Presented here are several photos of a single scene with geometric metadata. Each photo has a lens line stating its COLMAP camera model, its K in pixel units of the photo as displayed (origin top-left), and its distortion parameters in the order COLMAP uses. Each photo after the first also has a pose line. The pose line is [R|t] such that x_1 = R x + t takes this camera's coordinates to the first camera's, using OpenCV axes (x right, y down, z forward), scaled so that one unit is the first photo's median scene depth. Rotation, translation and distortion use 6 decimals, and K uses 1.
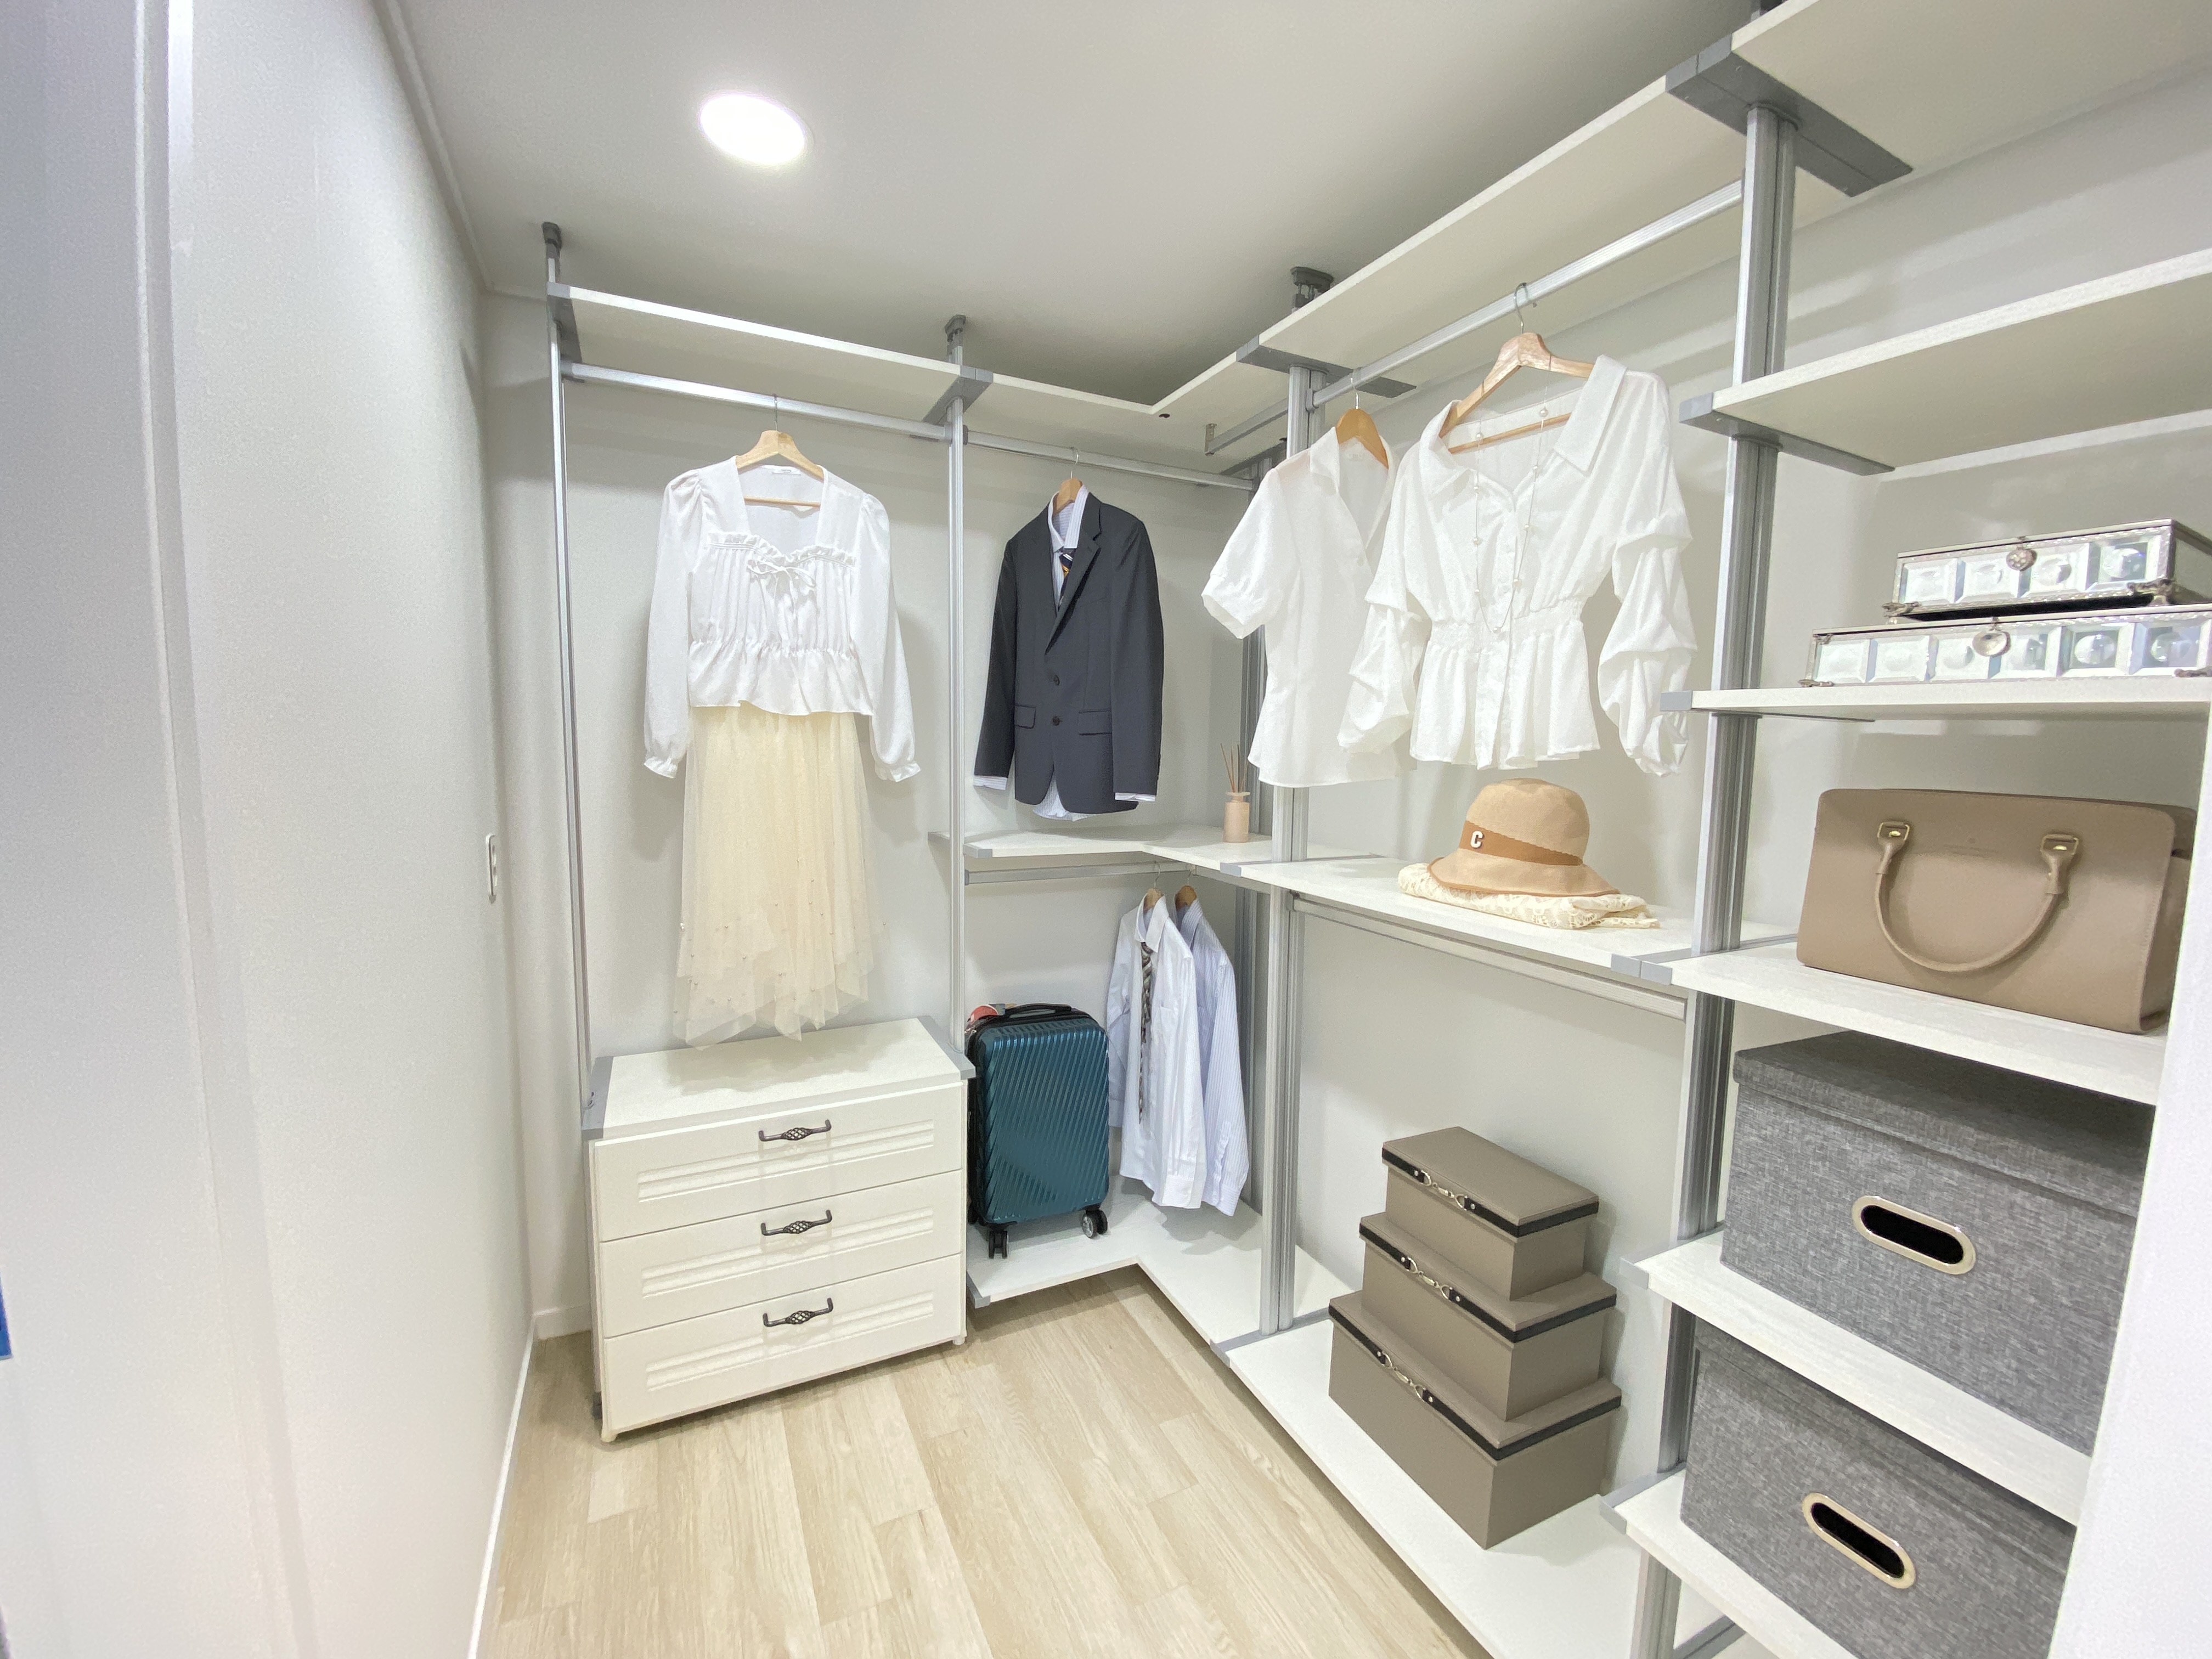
lens RADIAL K [[888.8, 0, 1094.0], [0, 888.8, 827.6], [0, 0, 1]] dist [0.032398, -0.026443]
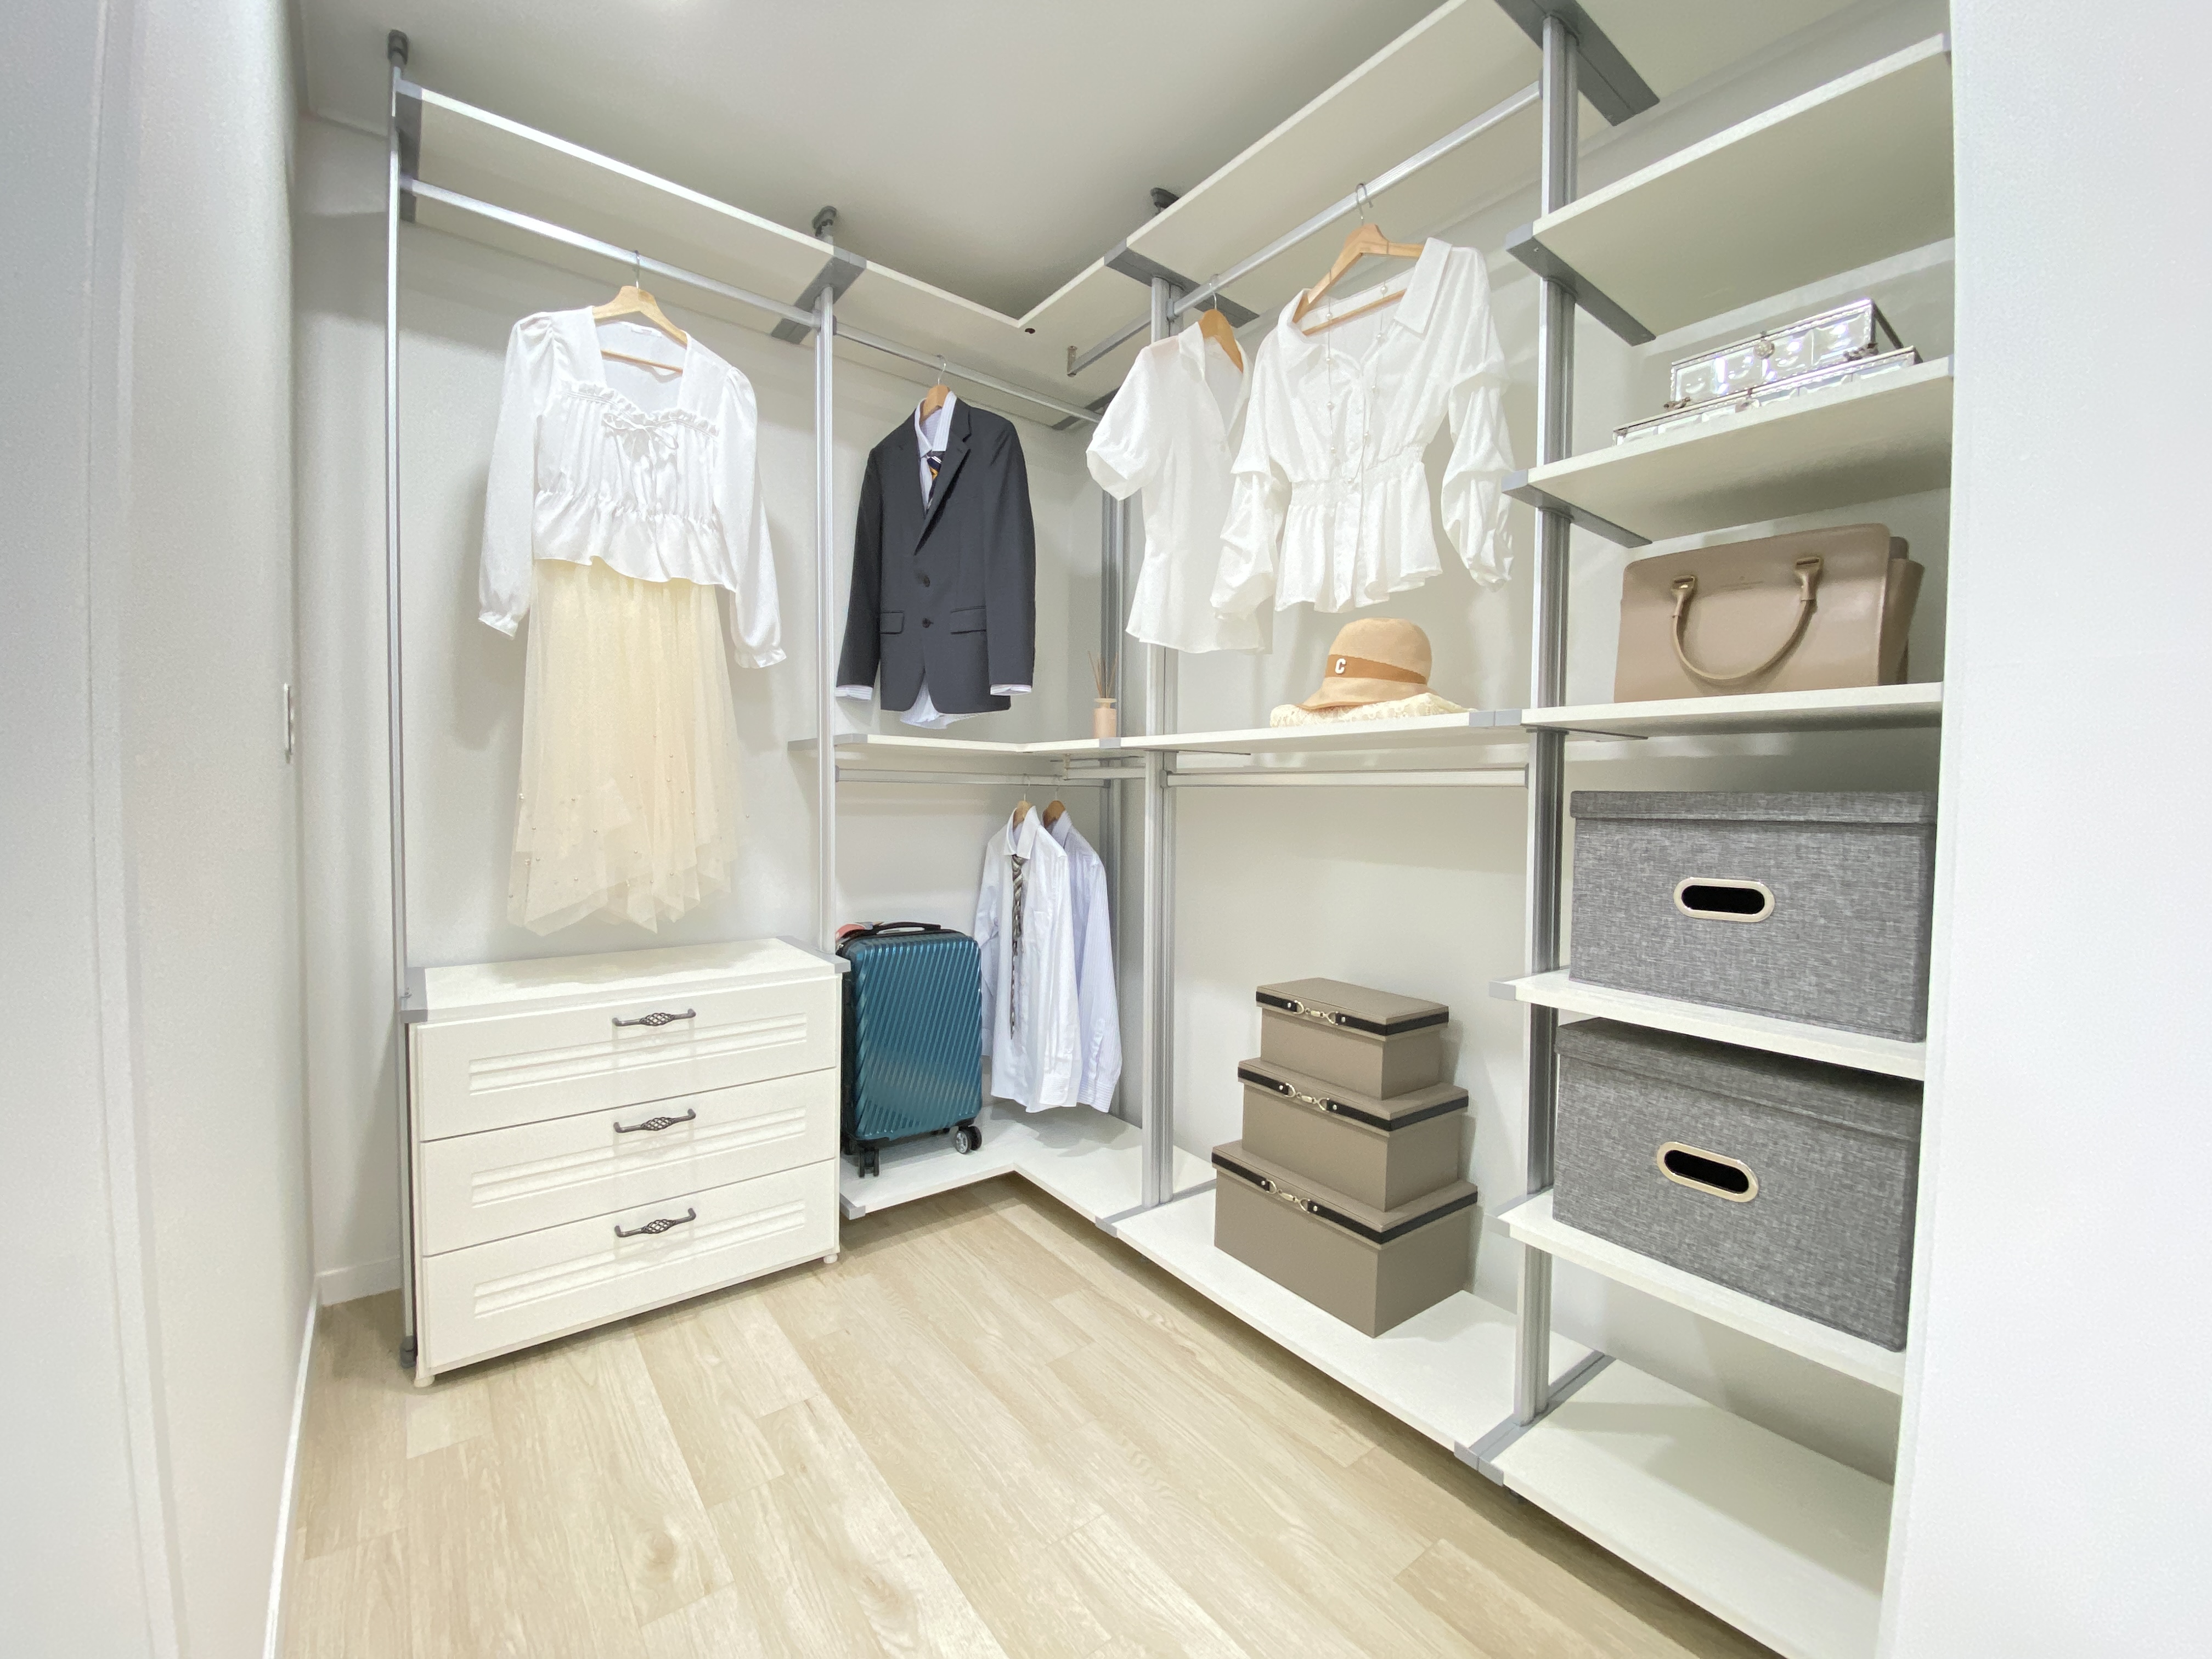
lens RADIAL K [[890.6, 0, 1091.5], [0, 890.6, 829.0], [0, 0, 1]] dist [0.018445, -0.020251]
pose [[0.979491, -0.010621, 0.201209, -0.076761], [0.023066, 0.997955, -0.059609, 0.211829], [-0.200165, 0.063028, 0.977733, -0.002570]]
